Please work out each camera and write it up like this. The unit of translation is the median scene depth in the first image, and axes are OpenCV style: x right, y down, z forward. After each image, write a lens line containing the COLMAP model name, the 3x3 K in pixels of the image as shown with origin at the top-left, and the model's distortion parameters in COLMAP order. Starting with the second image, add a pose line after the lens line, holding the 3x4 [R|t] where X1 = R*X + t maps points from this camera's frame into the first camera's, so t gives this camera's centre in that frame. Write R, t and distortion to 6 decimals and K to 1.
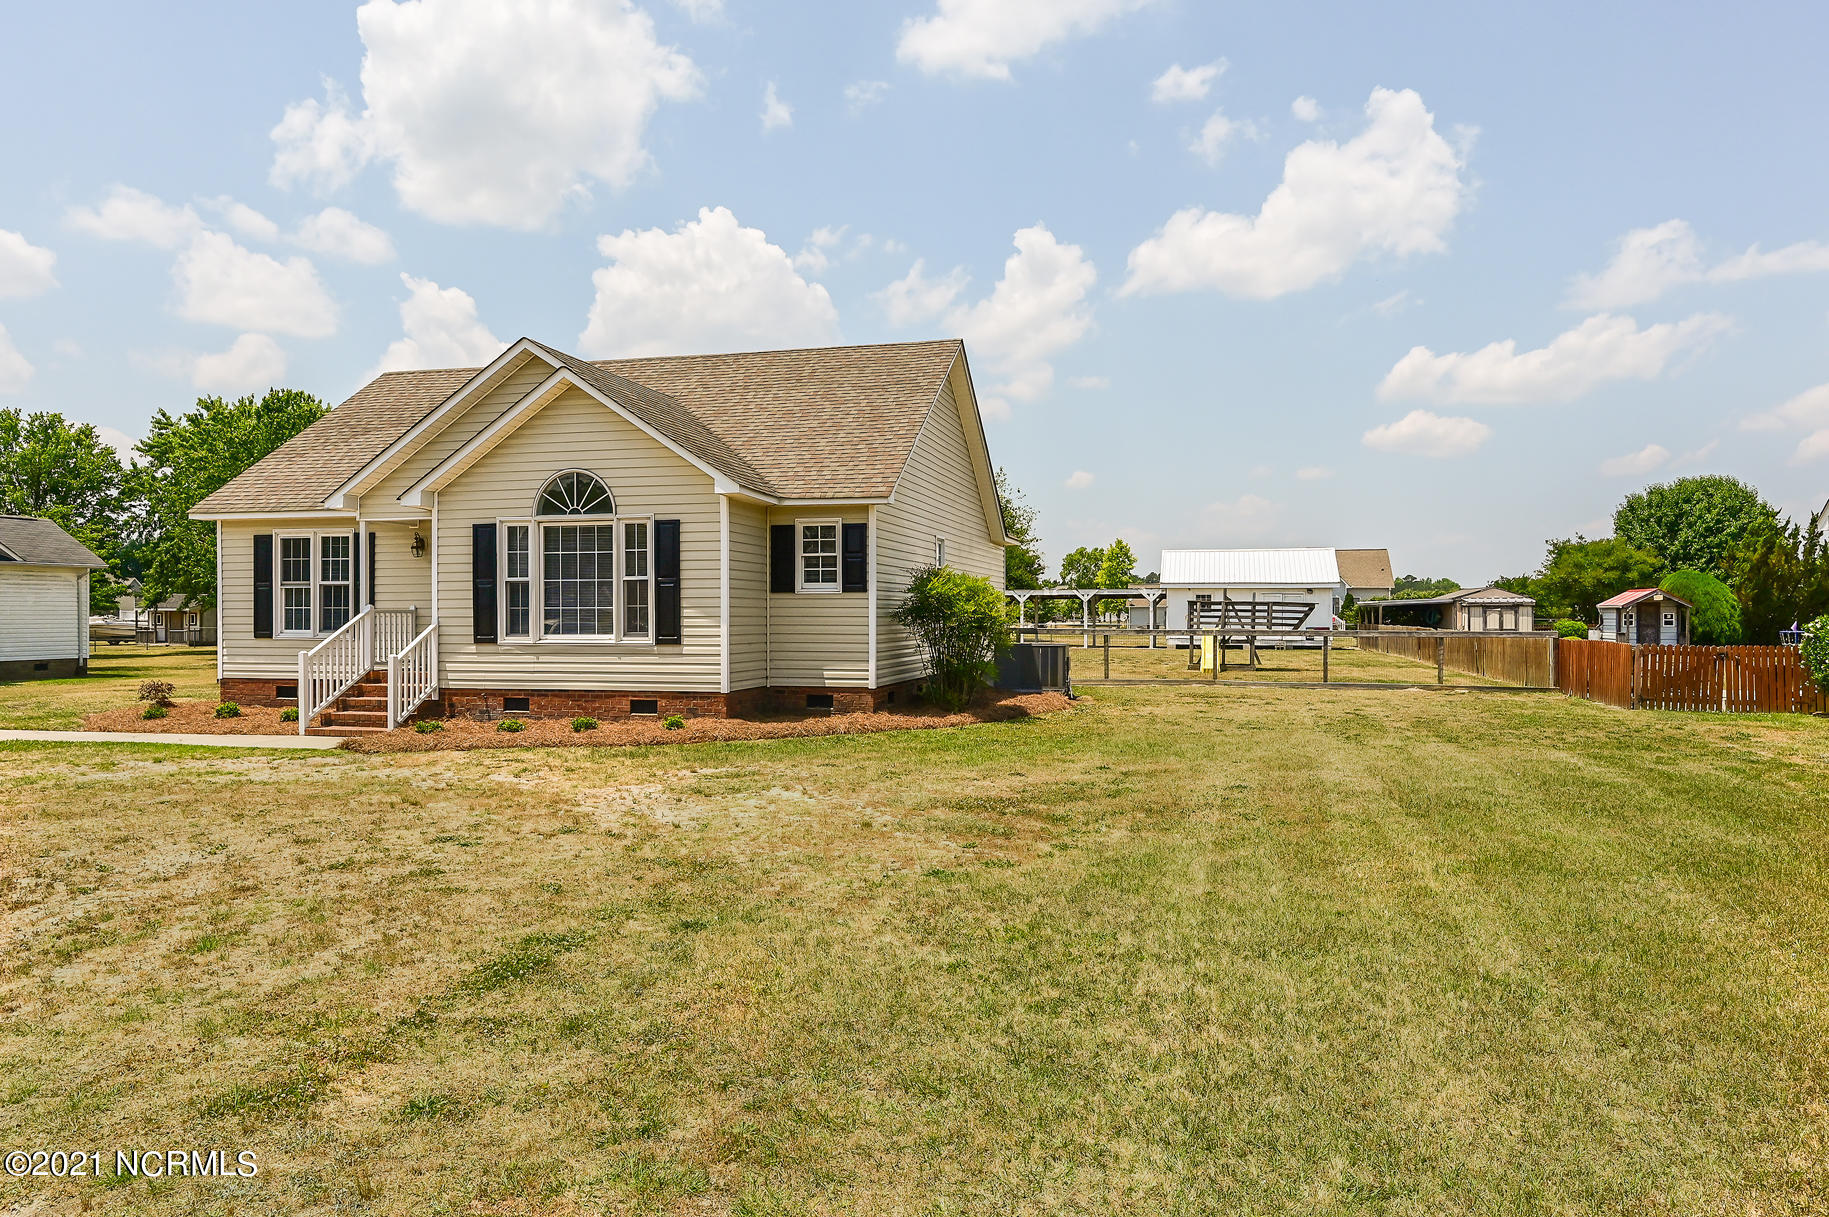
lens RADIAL K [[1235.5, 0, 914.5], [0, 1235.5, 608.5], [0, 0, 1]] dist [0.000909, 0.030434]
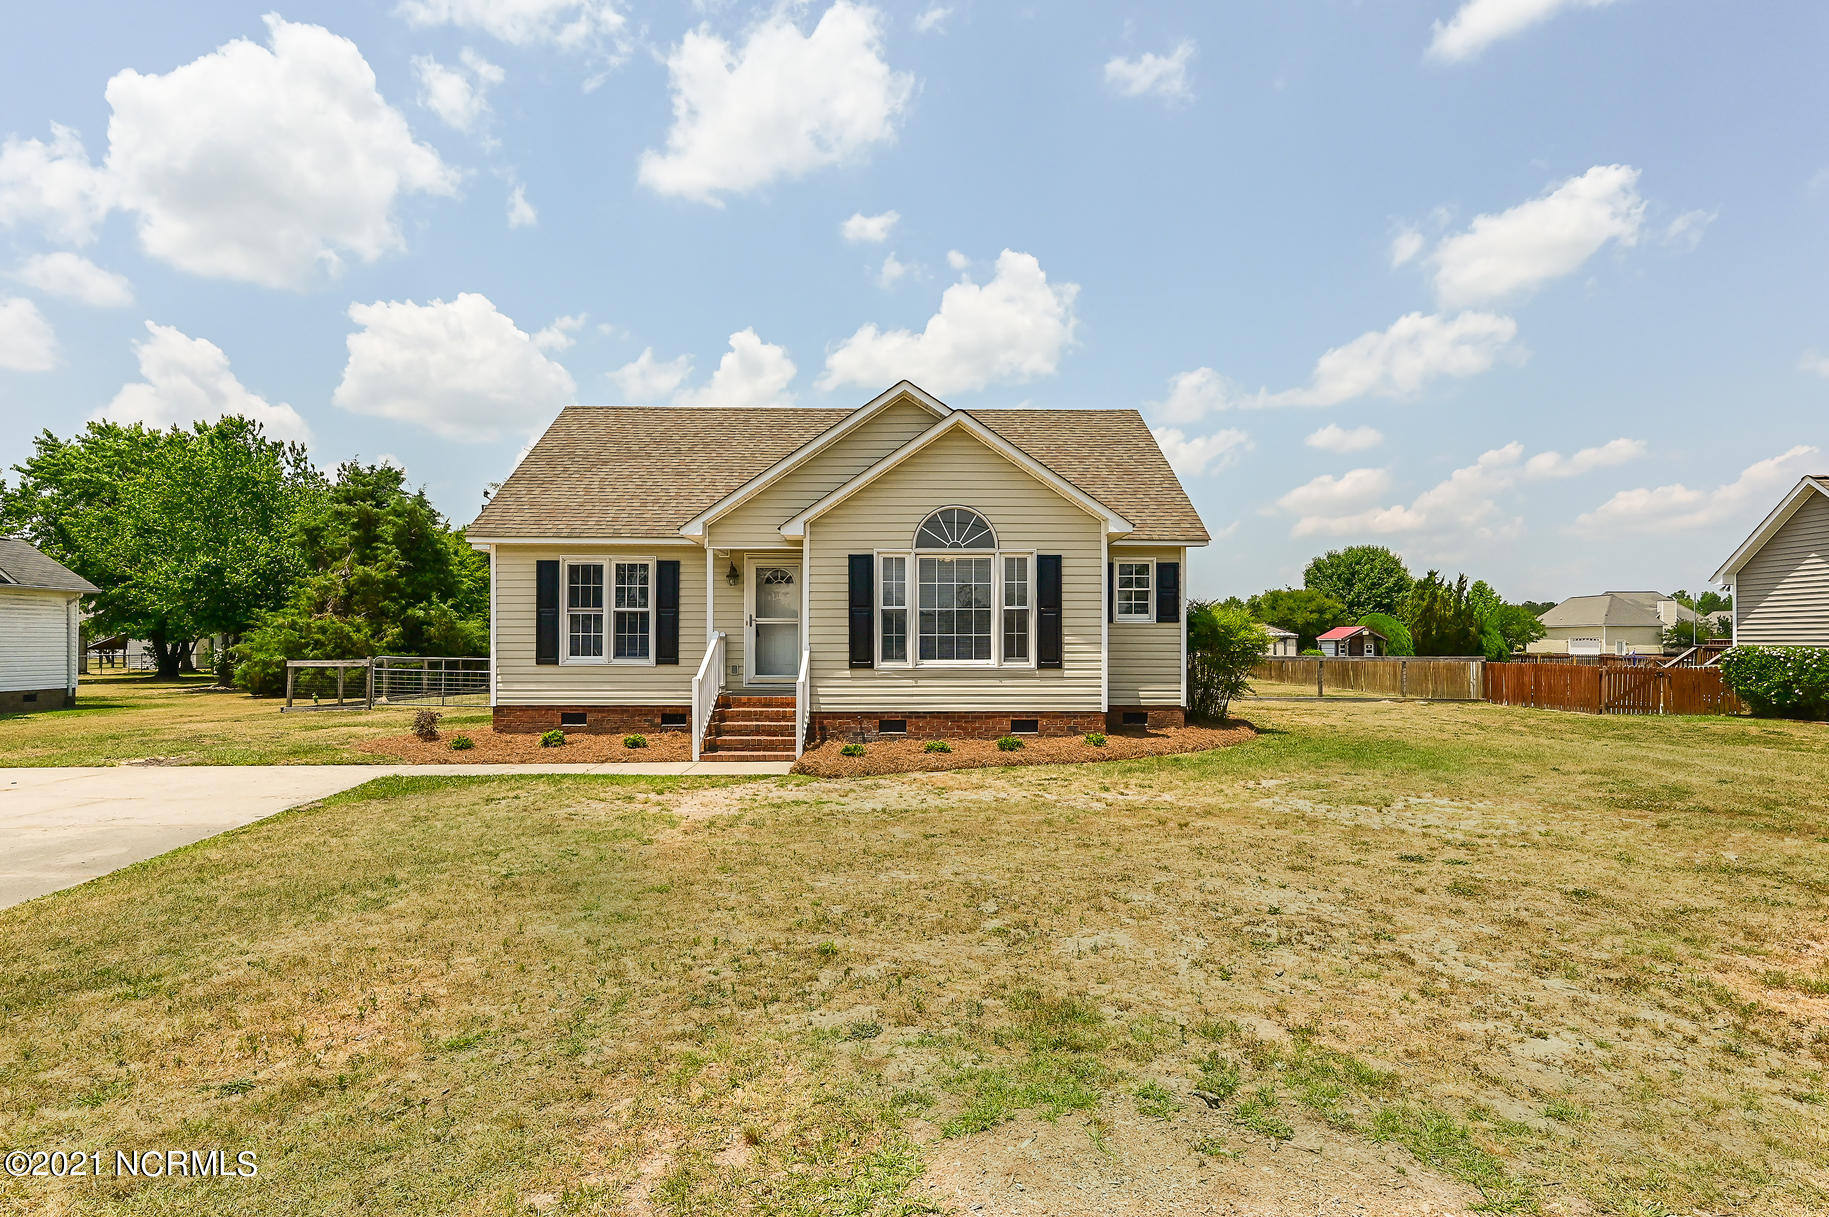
lens RADIAL K [[1005.2, 0, 923.6], [0, 1005.2, 605.5], [0, 0, 1]] dist [0.003389, 0.001298]
pose [[0.961791, 0.012563, 0.273495, -0.528724], [-0.003175, 0.999391, -0.034742, 0.004351], [-0.273765, 0.032547, 0.961246, 0.165530]]
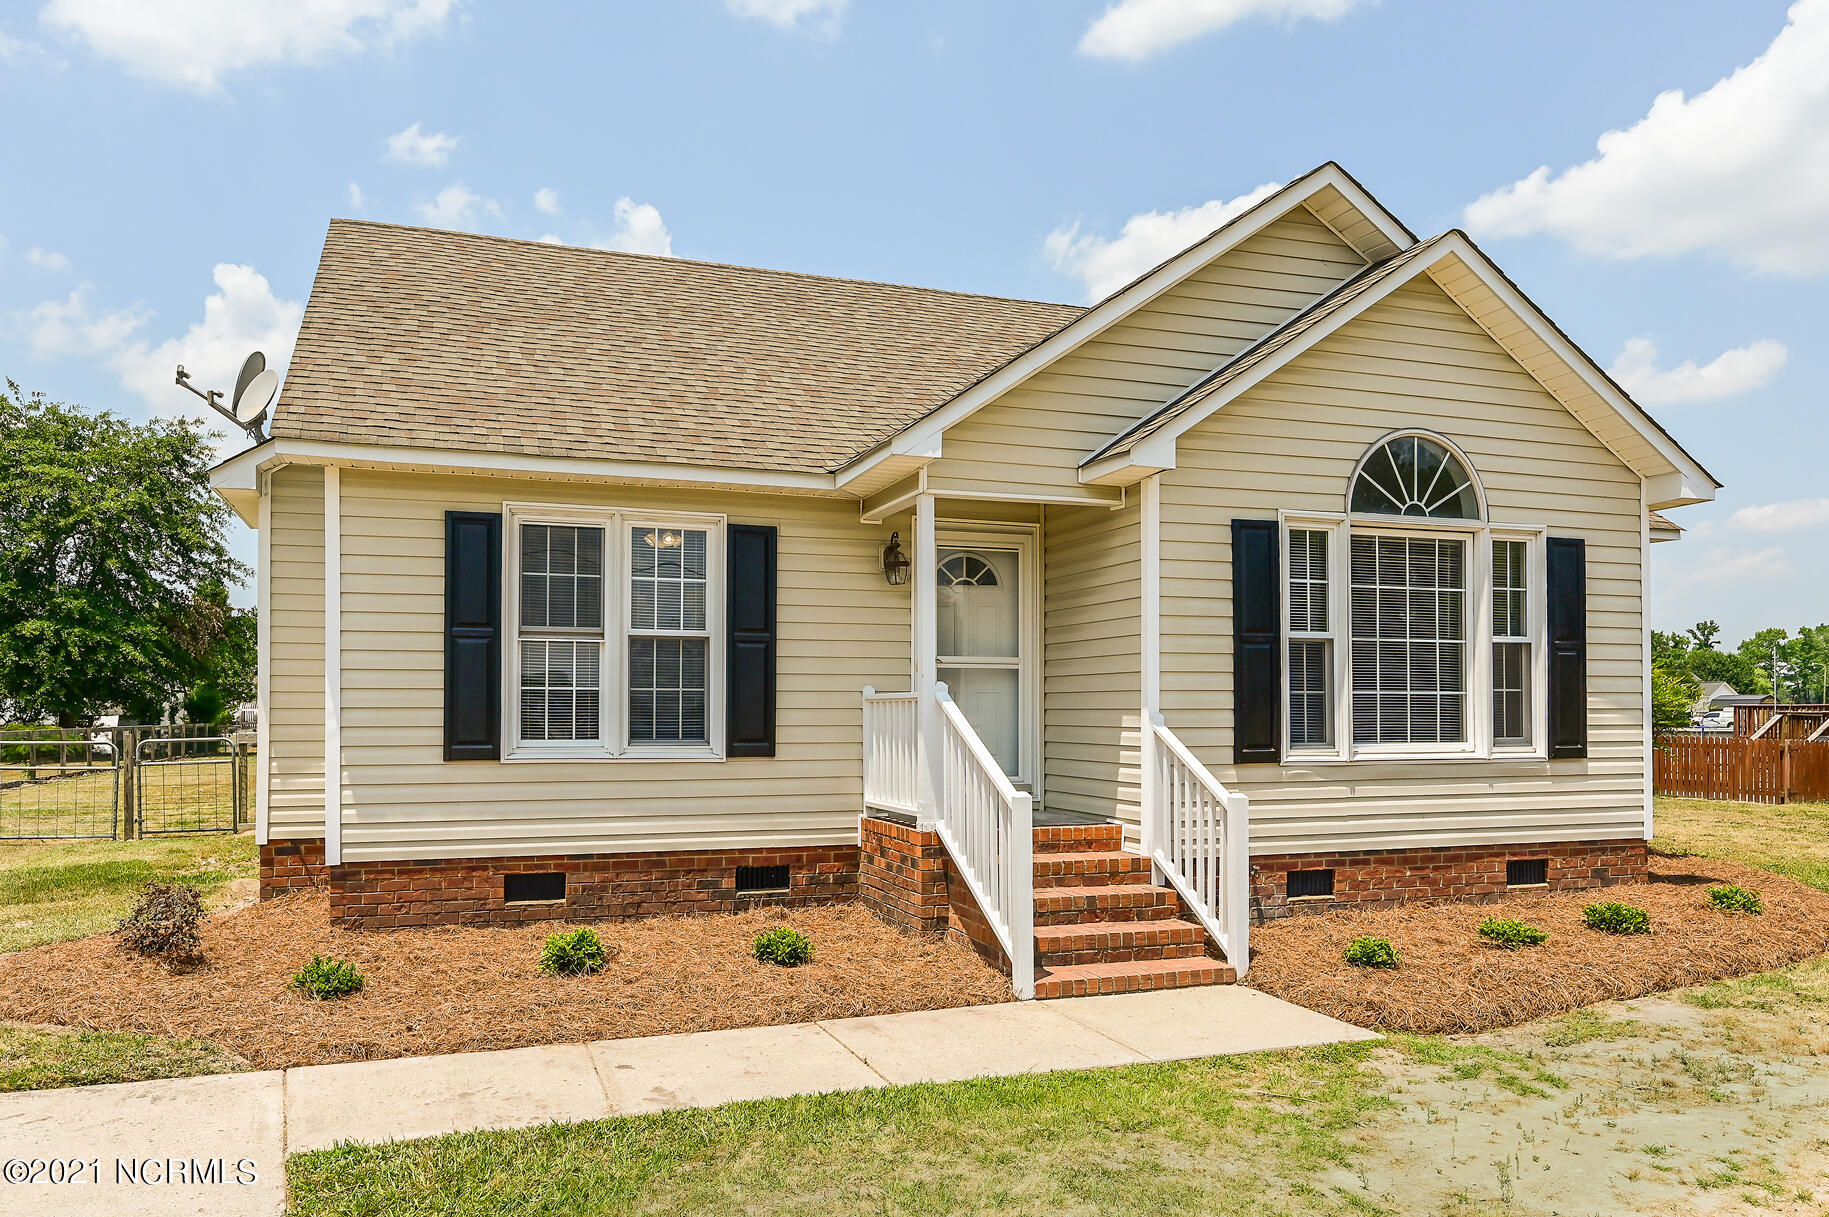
lens RADIAL K [[1281.6, 0, 913.5], [0, 1281.6, 676.5], [0, 0, 1]] dist [-0.001684, 0.001461]
pose [[0.832658, 0.017497, 0.553512, -0.741069], [-0.003557, 0.999649, -0.026249, 0.007693], [-0.553777, 0.019888, 0.832428, 0.649948]]
